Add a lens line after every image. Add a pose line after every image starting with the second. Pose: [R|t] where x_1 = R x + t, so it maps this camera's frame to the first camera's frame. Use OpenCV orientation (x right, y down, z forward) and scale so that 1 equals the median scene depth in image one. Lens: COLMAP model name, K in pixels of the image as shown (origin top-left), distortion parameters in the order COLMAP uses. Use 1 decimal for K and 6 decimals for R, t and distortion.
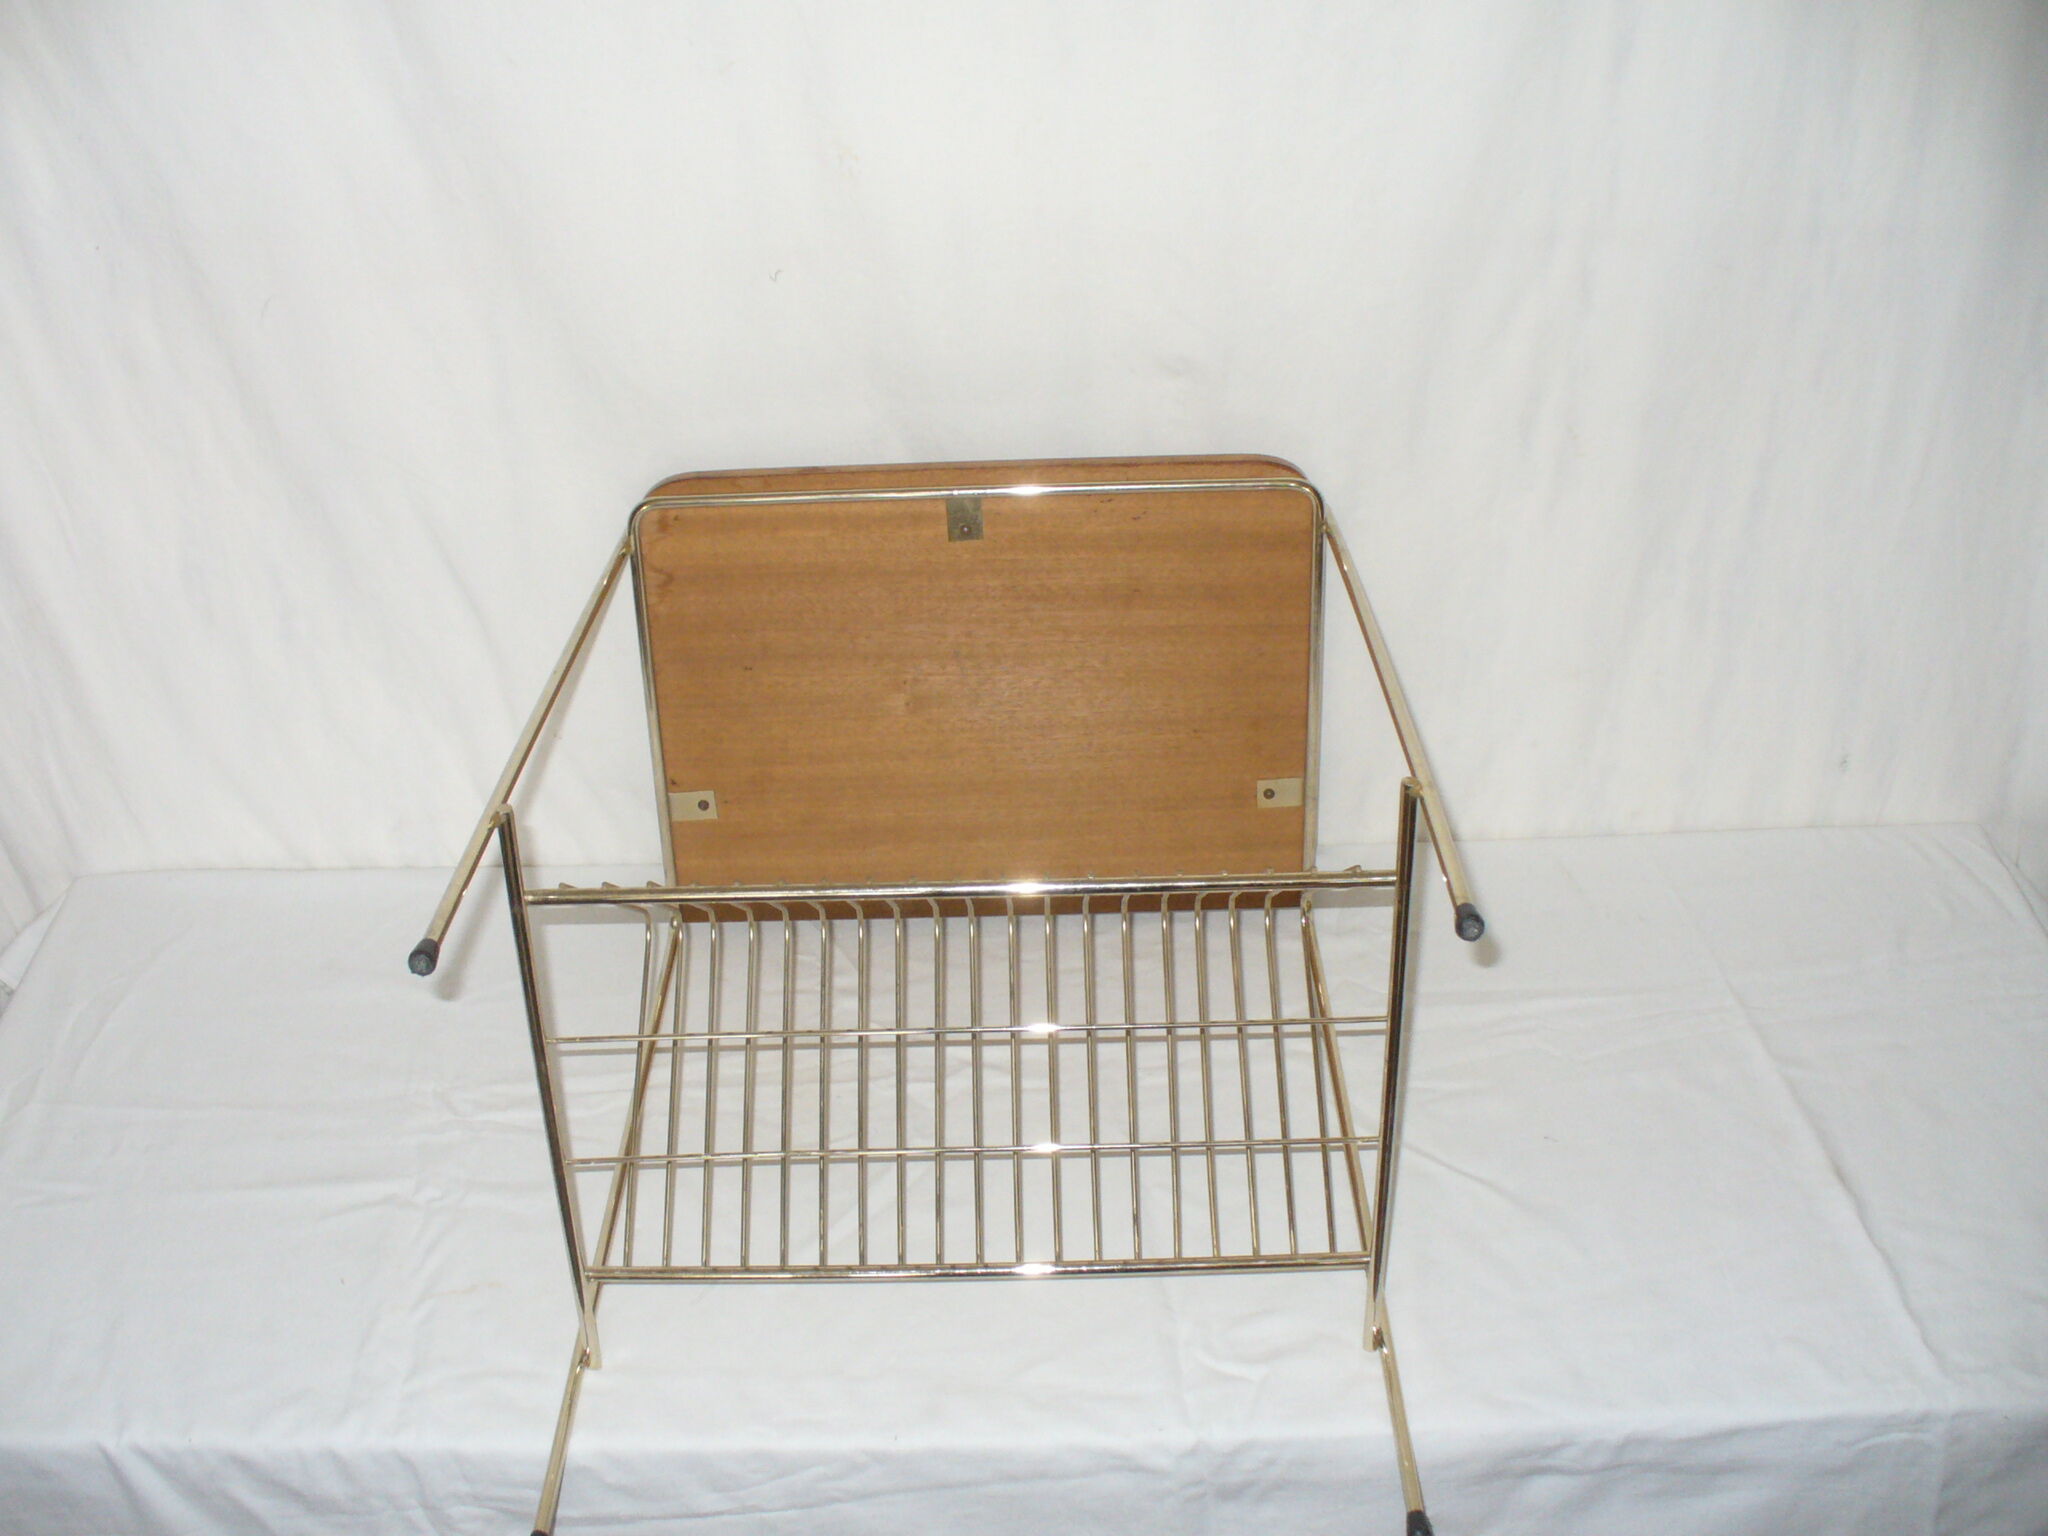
lens RADIAL K [[2356.0, 0, 1013.1], [0, 2356.0, 805.5], [0, 0, 1]] dist [-0.272812, 0.382418]
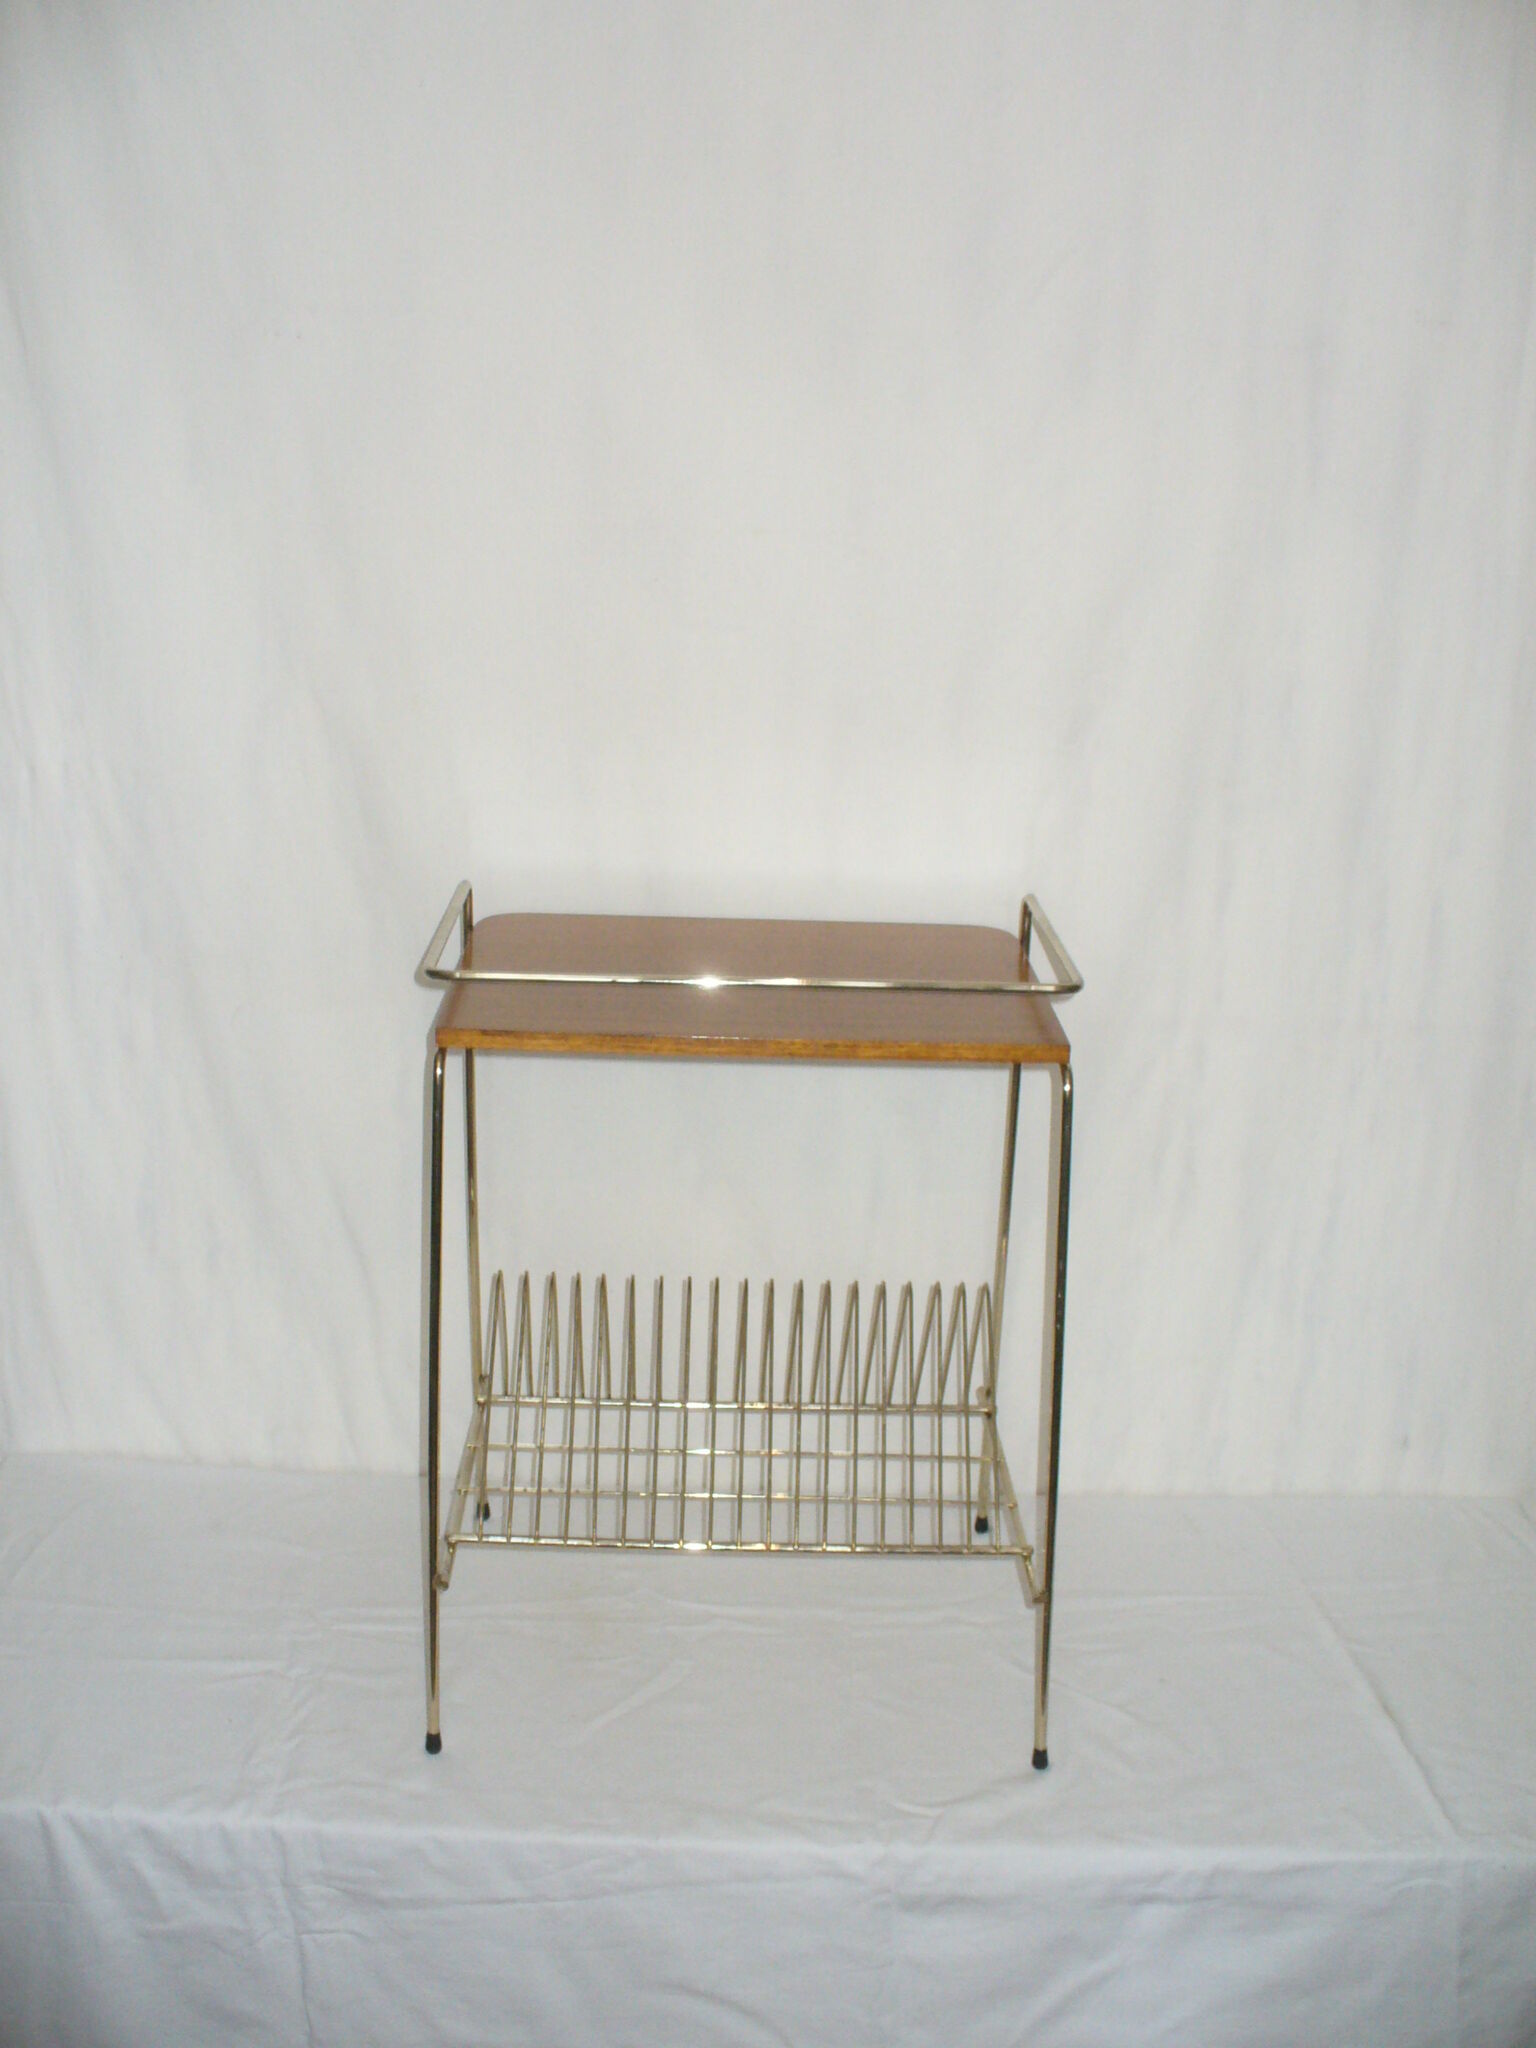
lens RADIAL K [[2356.0, 0, 761.2], [0, 2356.0, 980.7], [0, 0, 1]] dist [-0.272812, 0.382418]
pose [[0.998087, 0.061067, 0.009636, -0.030998], [-0.054621, 0.944048, -0.325254, 0.209623], [-0.028959, 0.324105, 0.945578, -0.349041]]
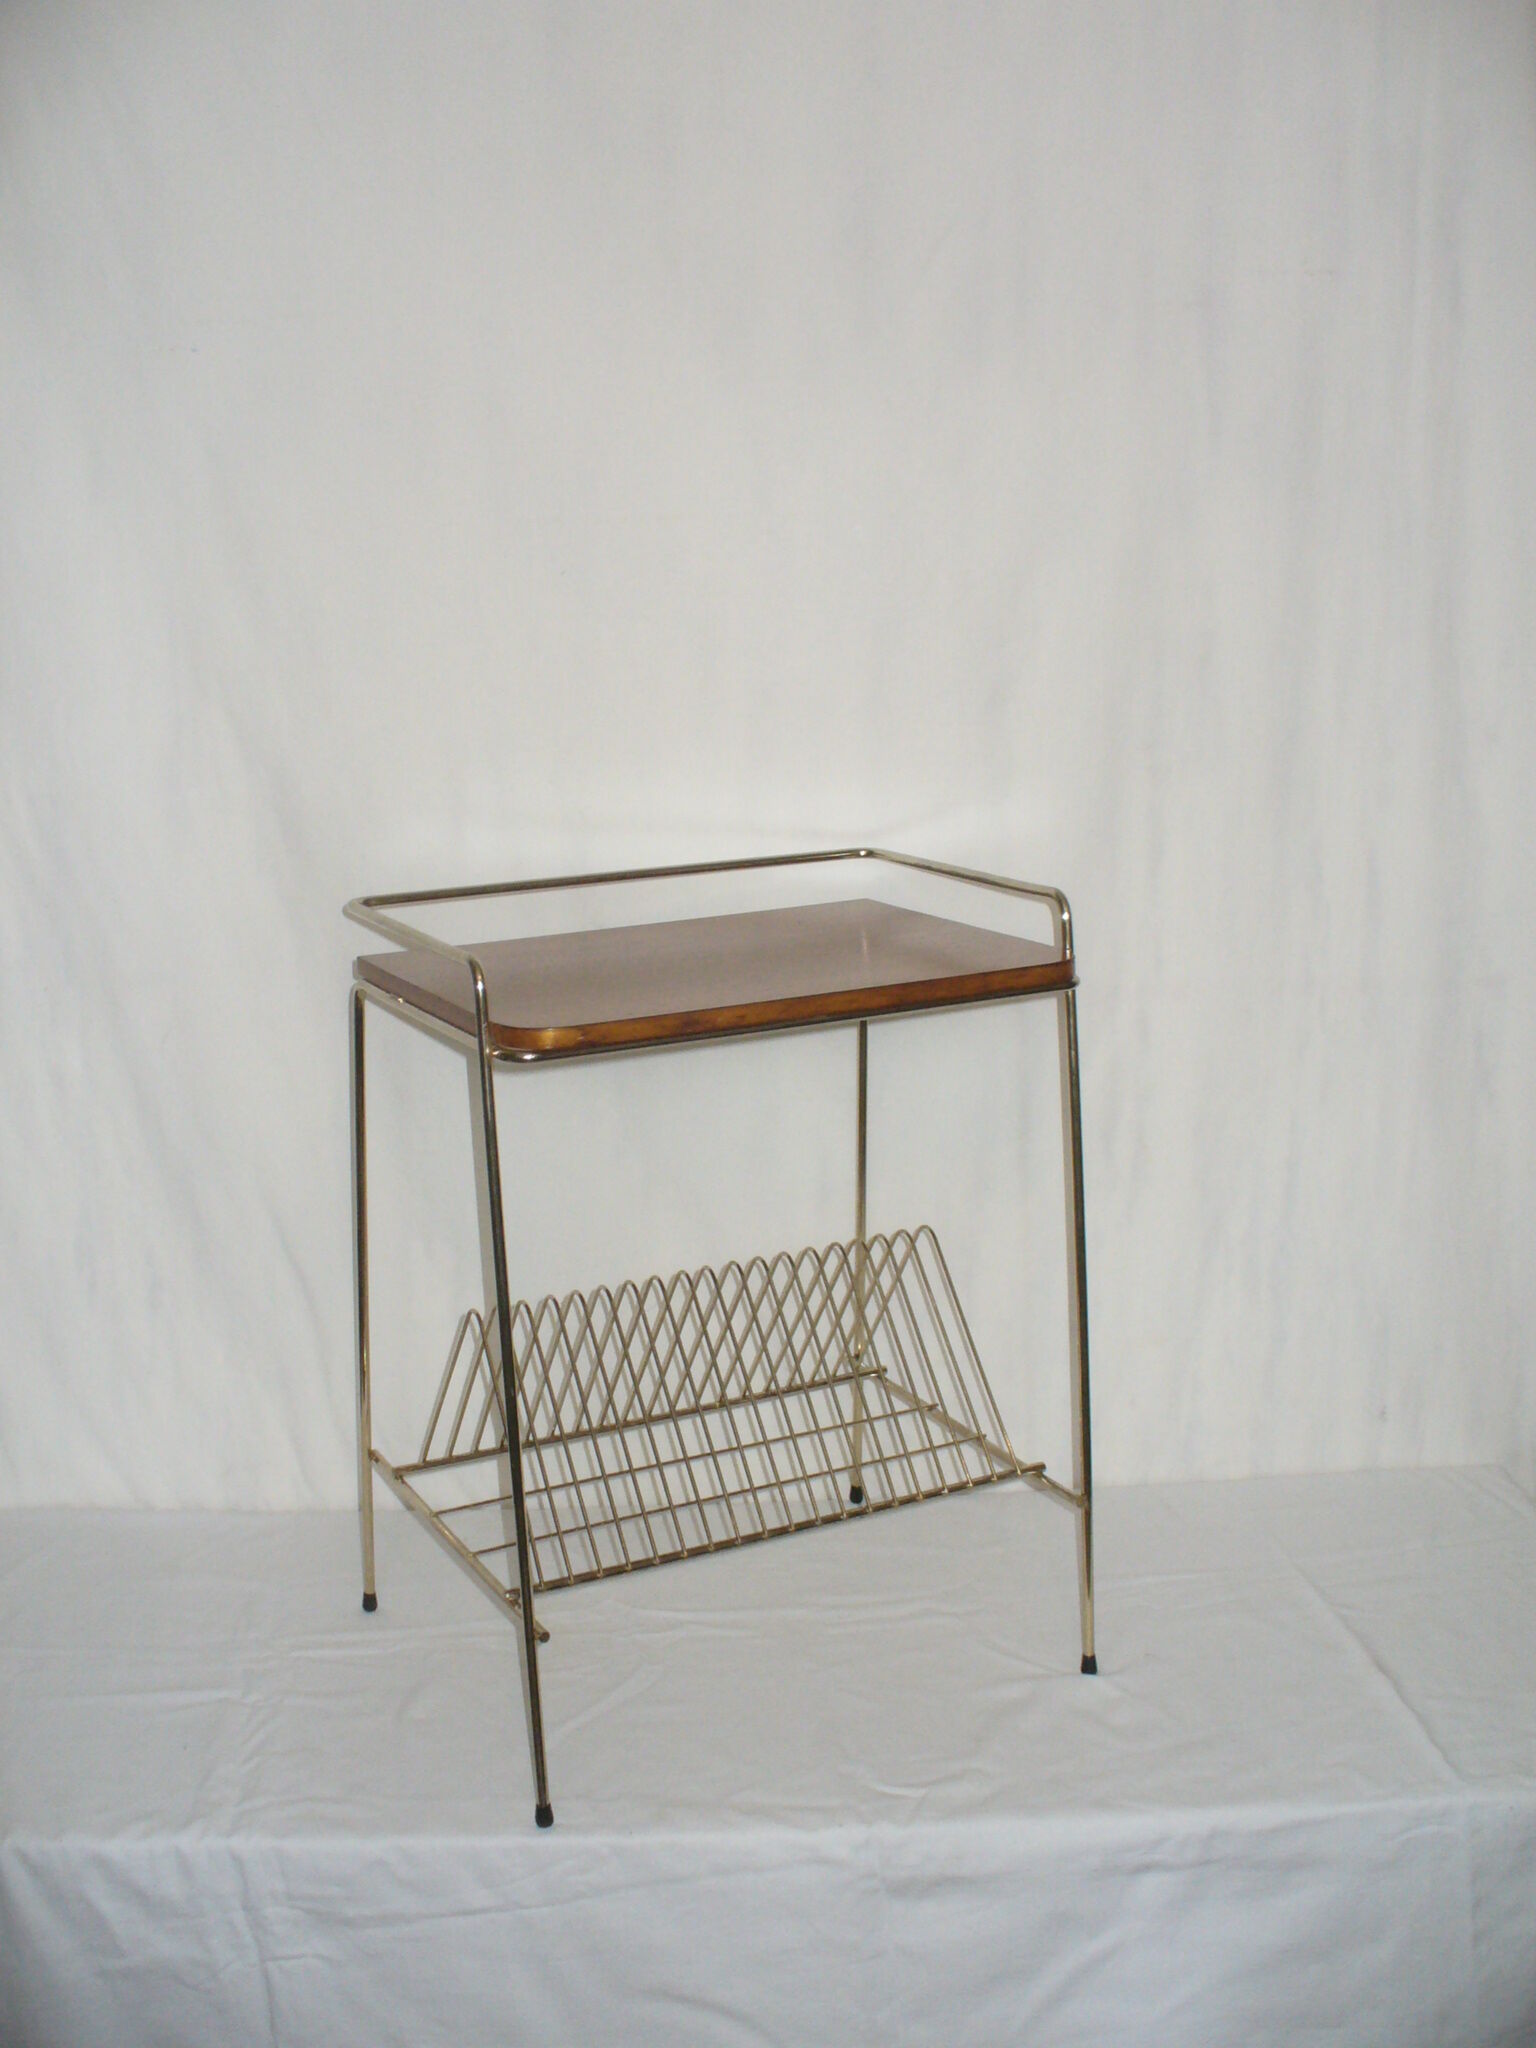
lens RADIAL K [[2356.0, 0, 761.2], [0, 2356.0, 980.7], [0, 0, 1]] dist [-0.272812, 0.382418]
pose [[0.999763, 0.001510, 0.021737, -0.006821], [0.006900, 0.924306, -0.381589, 0.287929], [-0.020668, 0.381649, 0.924076, -0.298495]]
